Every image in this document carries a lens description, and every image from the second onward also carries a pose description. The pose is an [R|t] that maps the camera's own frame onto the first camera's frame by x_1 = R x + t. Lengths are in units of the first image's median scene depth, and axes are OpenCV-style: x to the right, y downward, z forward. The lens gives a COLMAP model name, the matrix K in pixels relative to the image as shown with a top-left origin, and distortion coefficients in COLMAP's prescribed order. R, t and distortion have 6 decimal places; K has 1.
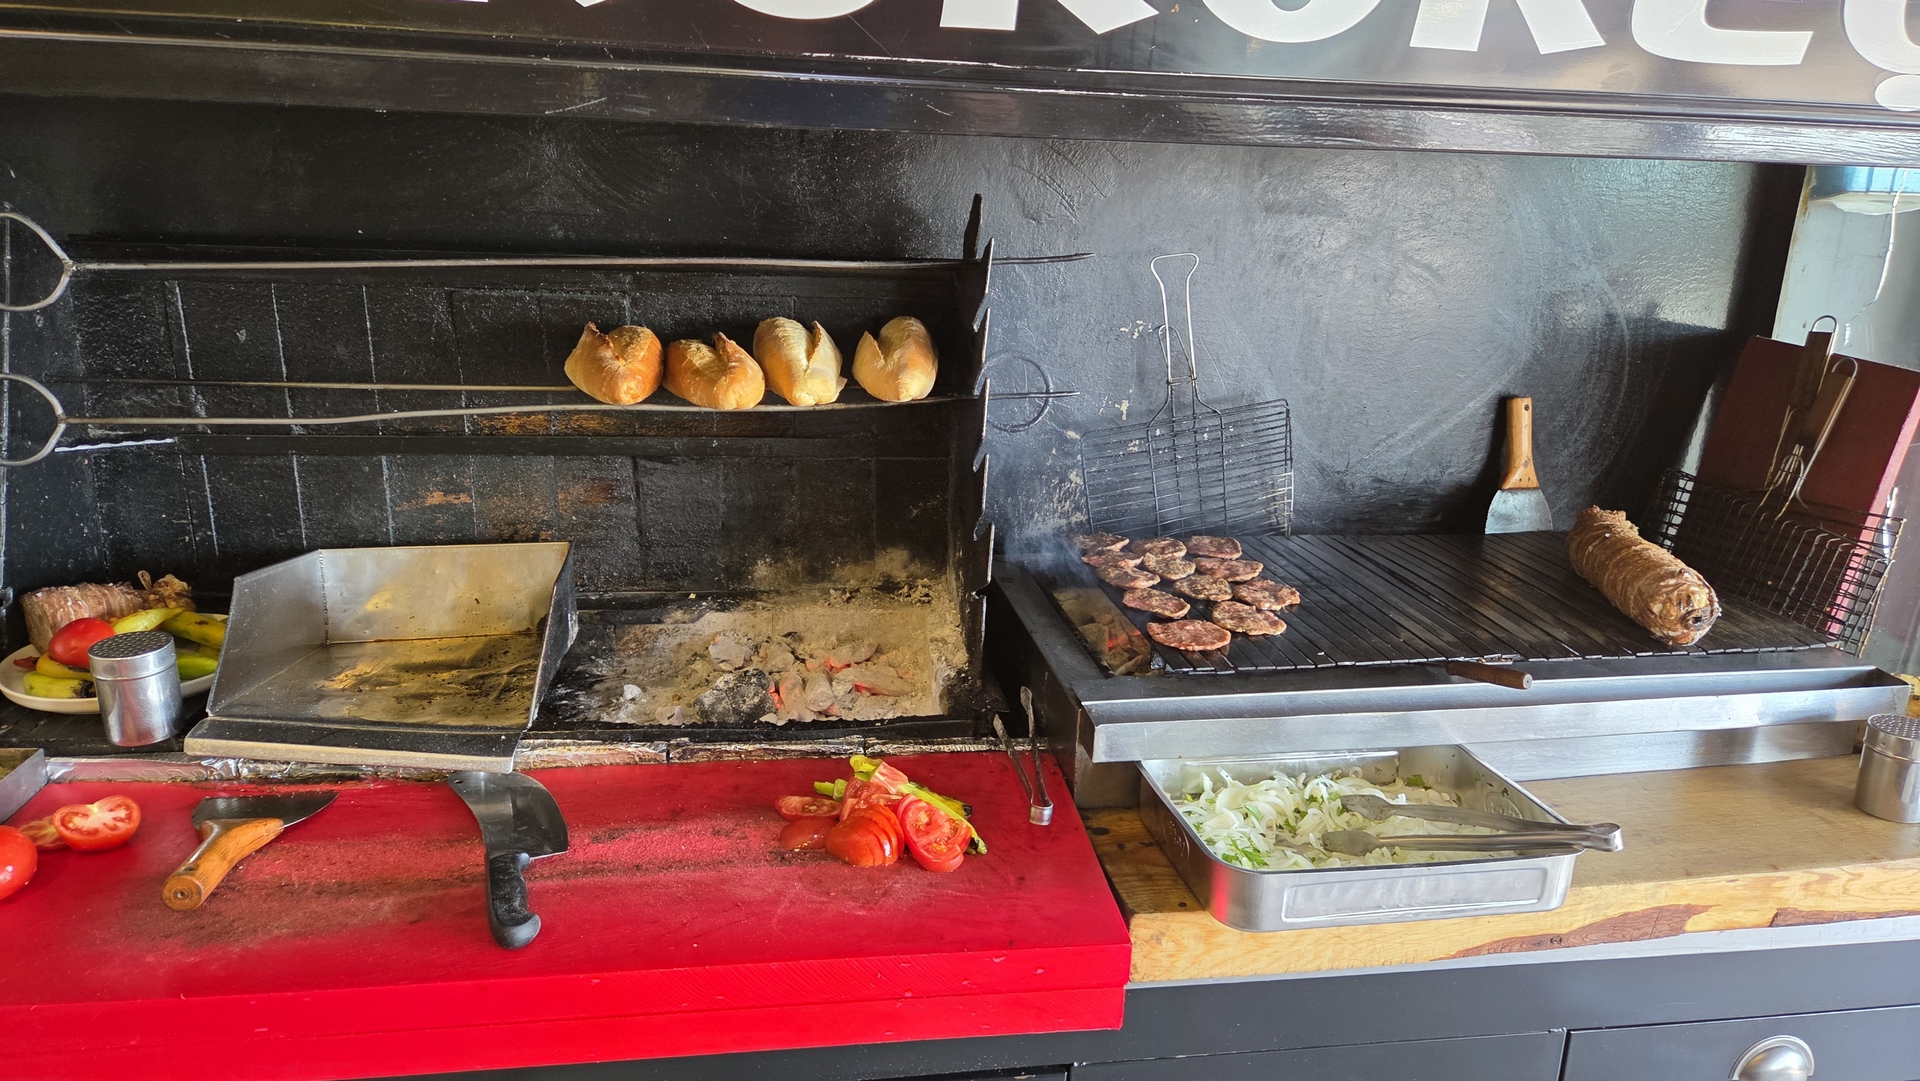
lens RADIAL K [[1263.0, 0, 960.8], [0, 1263.0, 533.4], [0, 0, 1]] dist [0.072678, -0.068273]
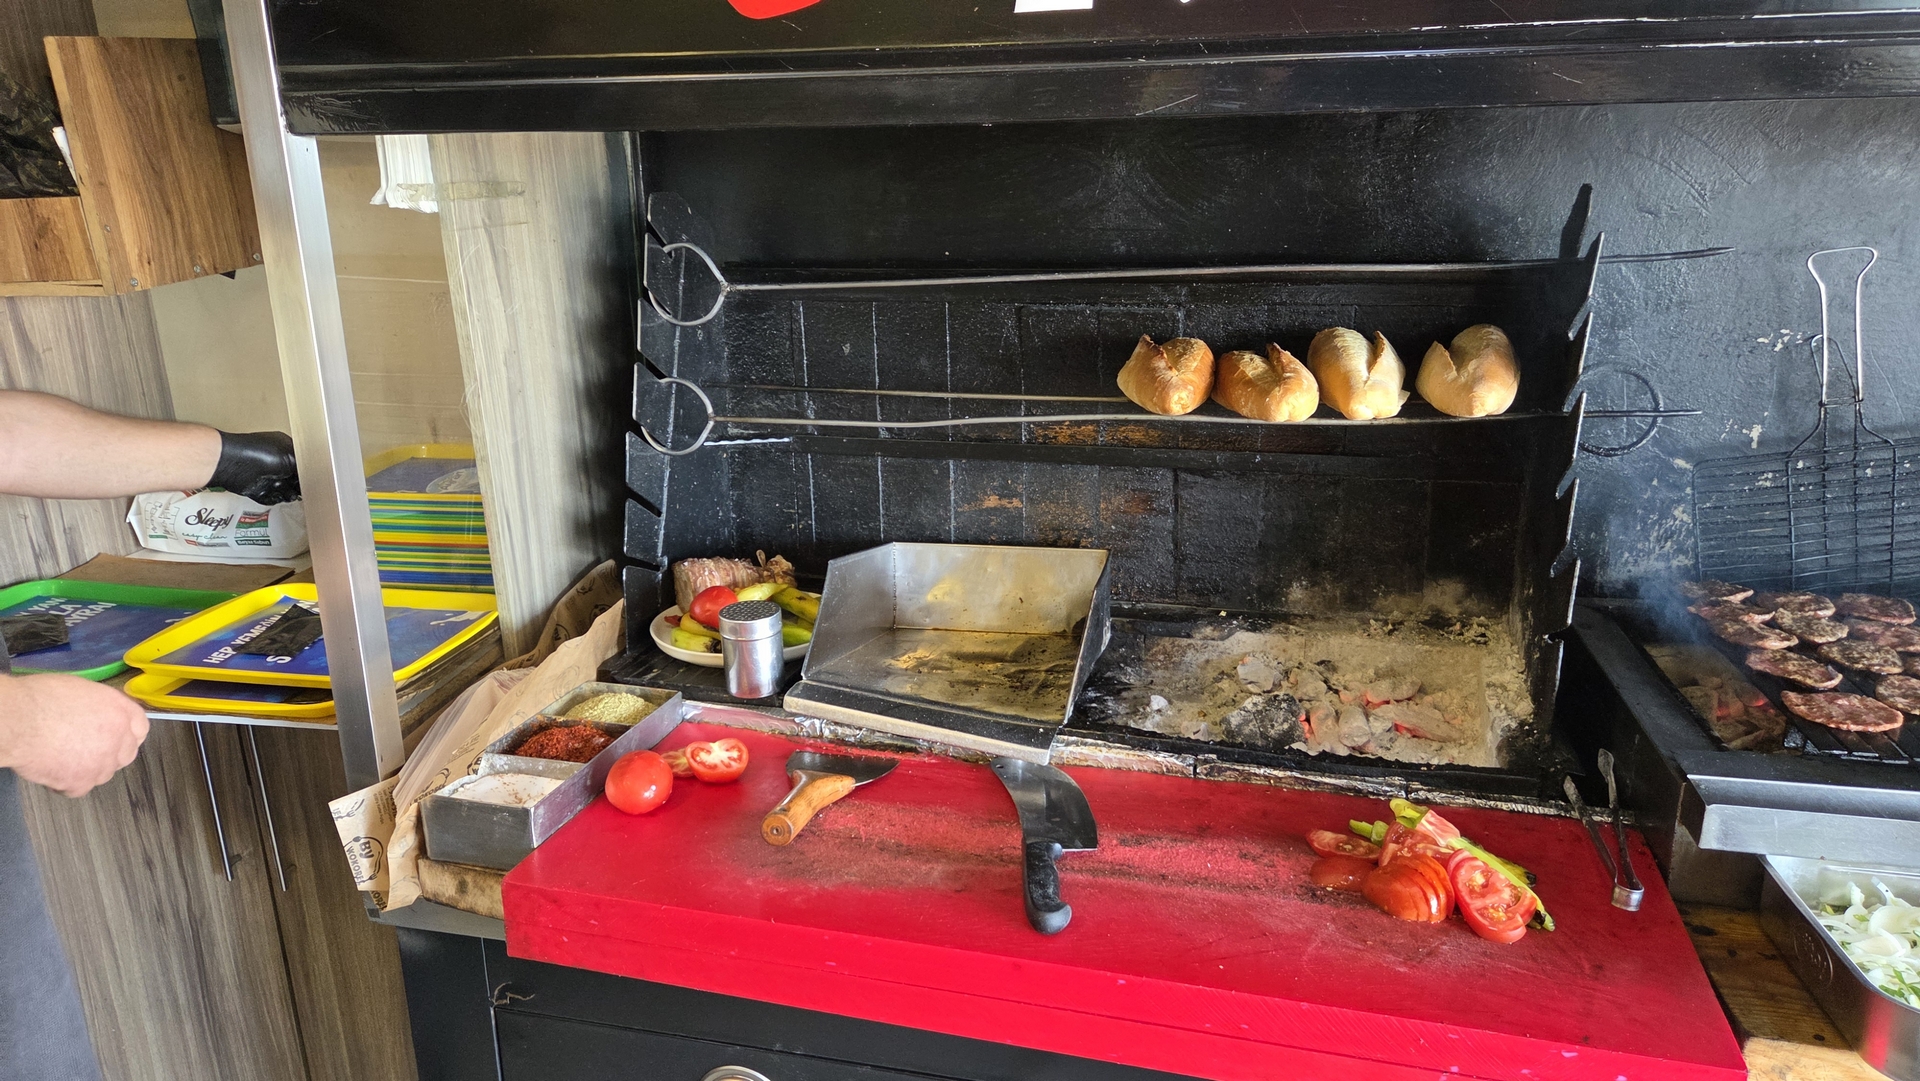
lens RADIAL K [[1269.3, 0, 955.9], [0, 1269.3, 548.1], [0, 0, 1]] dist [0.063708, -0.060635]
pose [[0.916196, 0.063567, -0.395658, -0.017797], [-0.066488, 0.997767, 0.006342, 0.007895], [0.395177, 0.020496, 0.918376, 0.012737]]
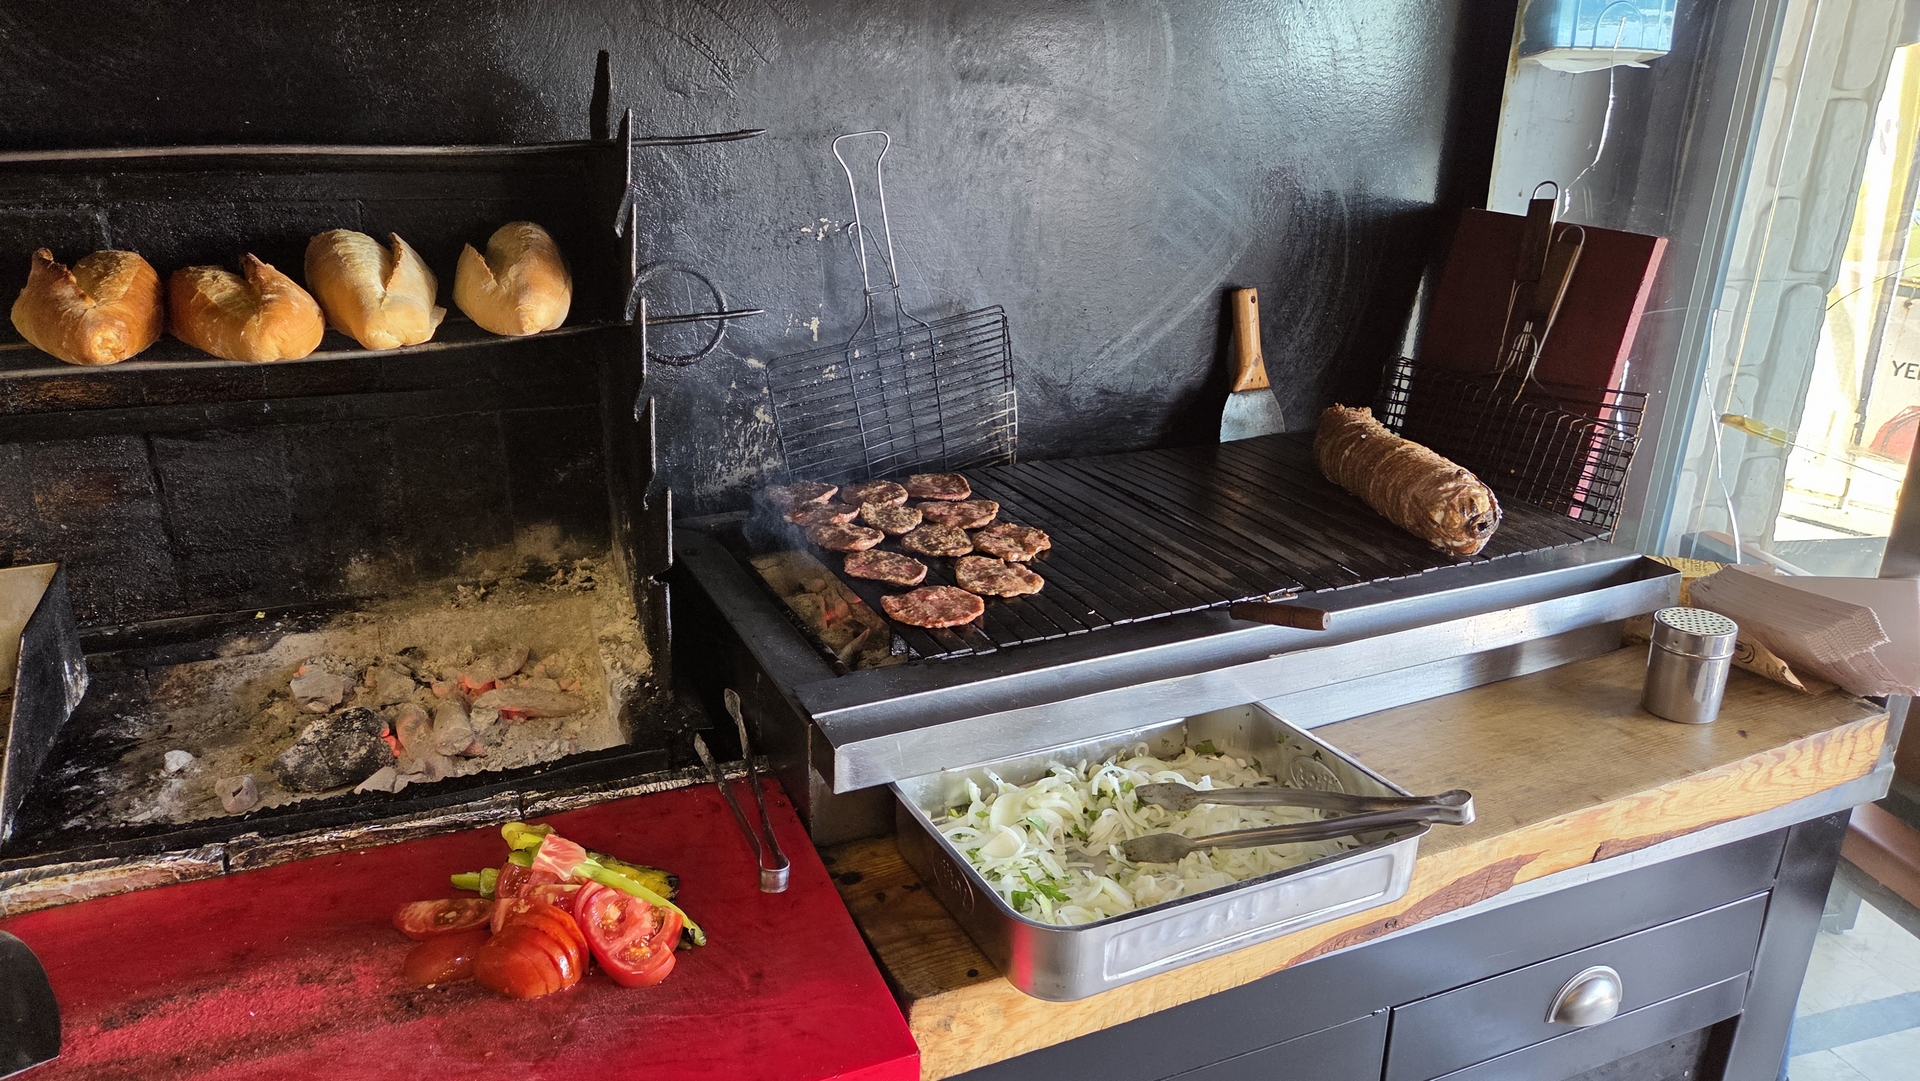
lens RADIAL K [[1365.3, 0, 957.1], [0, 1365.3, 526.9], [0, 0, 1]] dist [0.074559, -0.077675]
pose [[0.967672, -0.096309, 0.233098, -0.001260], [0.085440, 0.994751, 0.056311, -0.016005], [-0.237297, -0.034574, 0.970822, 0.148790]]
